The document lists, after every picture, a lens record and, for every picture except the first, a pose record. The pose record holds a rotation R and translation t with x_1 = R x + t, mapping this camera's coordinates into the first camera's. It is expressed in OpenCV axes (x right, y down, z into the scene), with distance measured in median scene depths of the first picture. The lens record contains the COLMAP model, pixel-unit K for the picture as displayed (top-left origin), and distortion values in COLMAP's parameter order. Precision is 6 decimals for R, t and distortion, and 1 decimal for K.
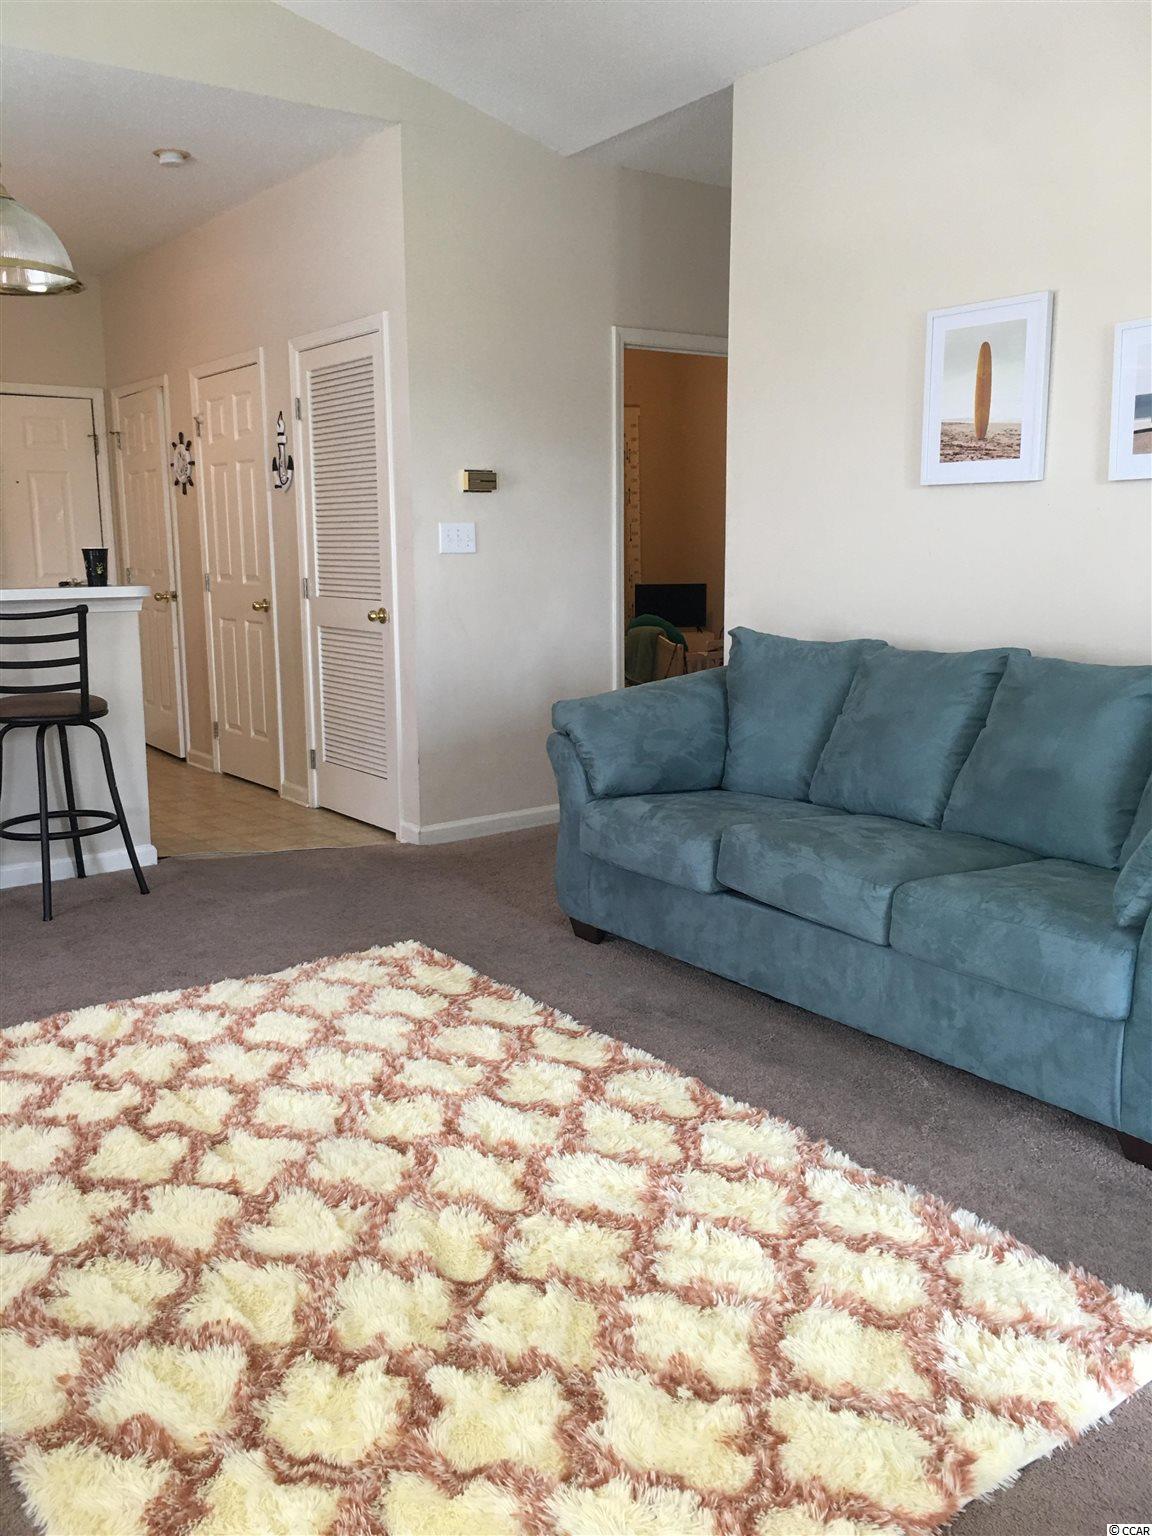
lens RADIAL K [[1299.6, 0, 576.0], [0, 1299.6, 767.1], [0, 0, 1]] dist [-0.000936, 0.000017]
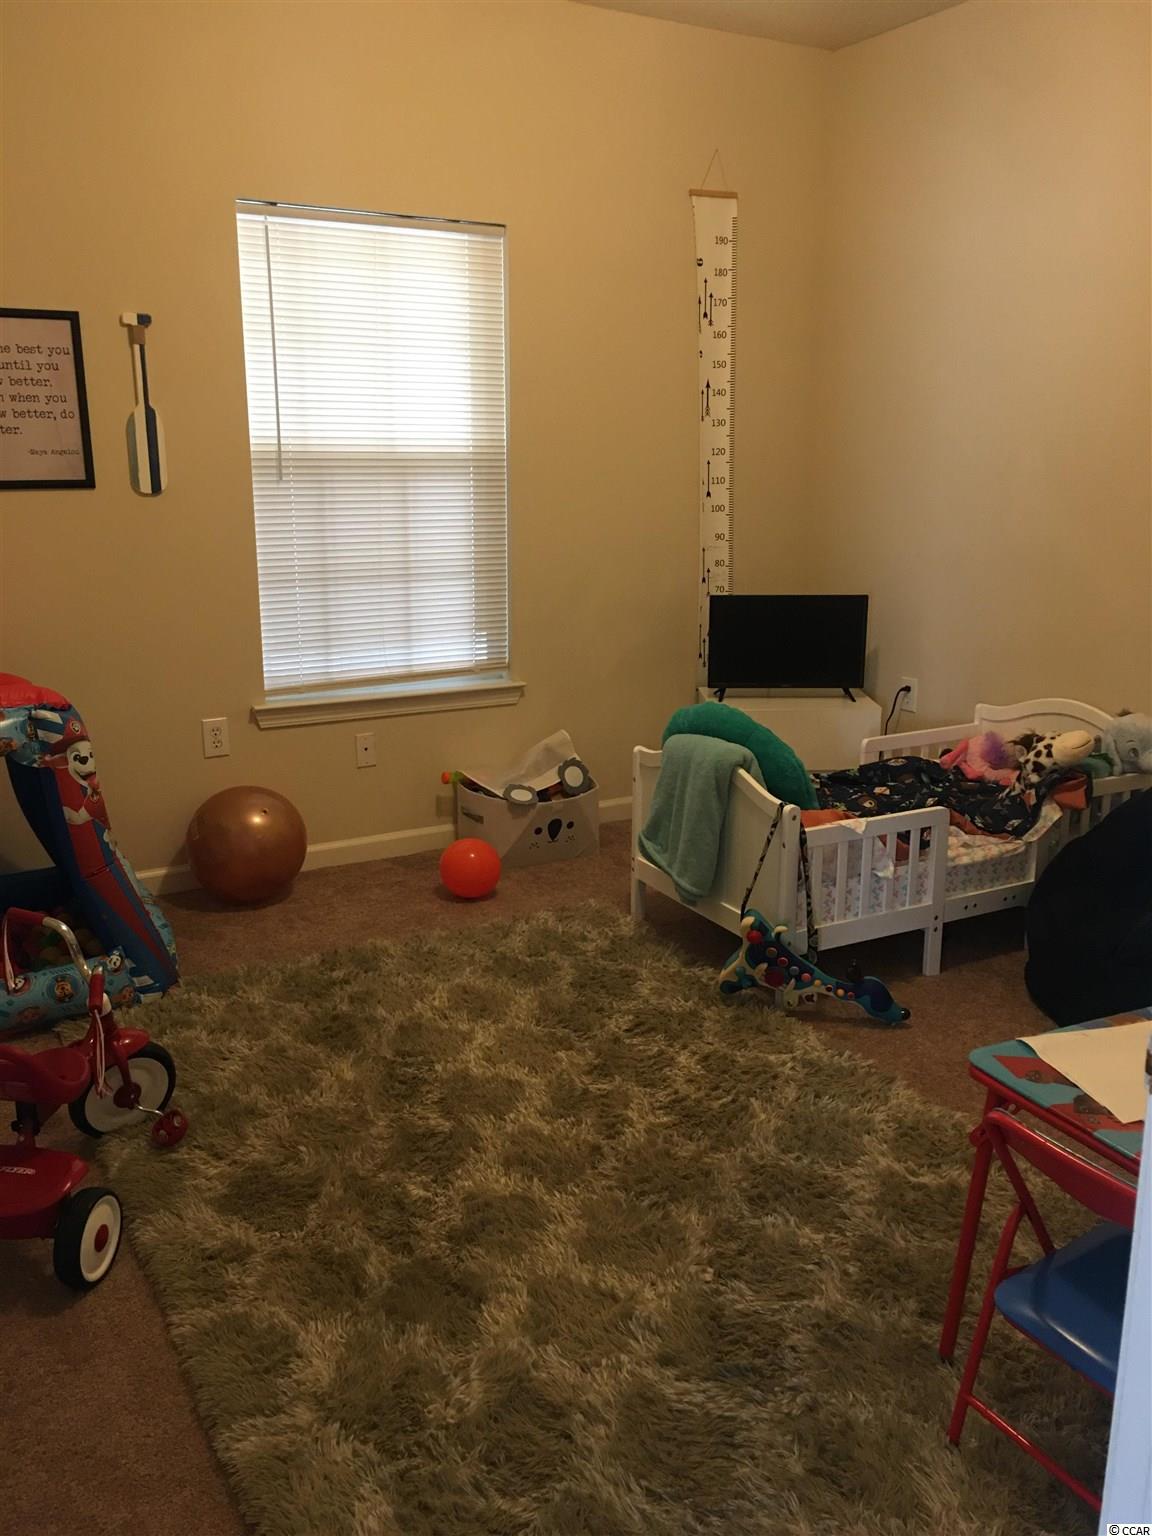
lens RADIAL K [[1299.6, 0, 576.8], [0, 1299.6, 769.2], [0, 0, 1]] dist [-0.000936, 0.000017]
pose [[0.993680, 0.039935, -0.104909, 0.048937], [-0.032293, 0.996768, 0.073563, -0.111067], [0.107508, -0.069710, 0.991757, 0.532775]]
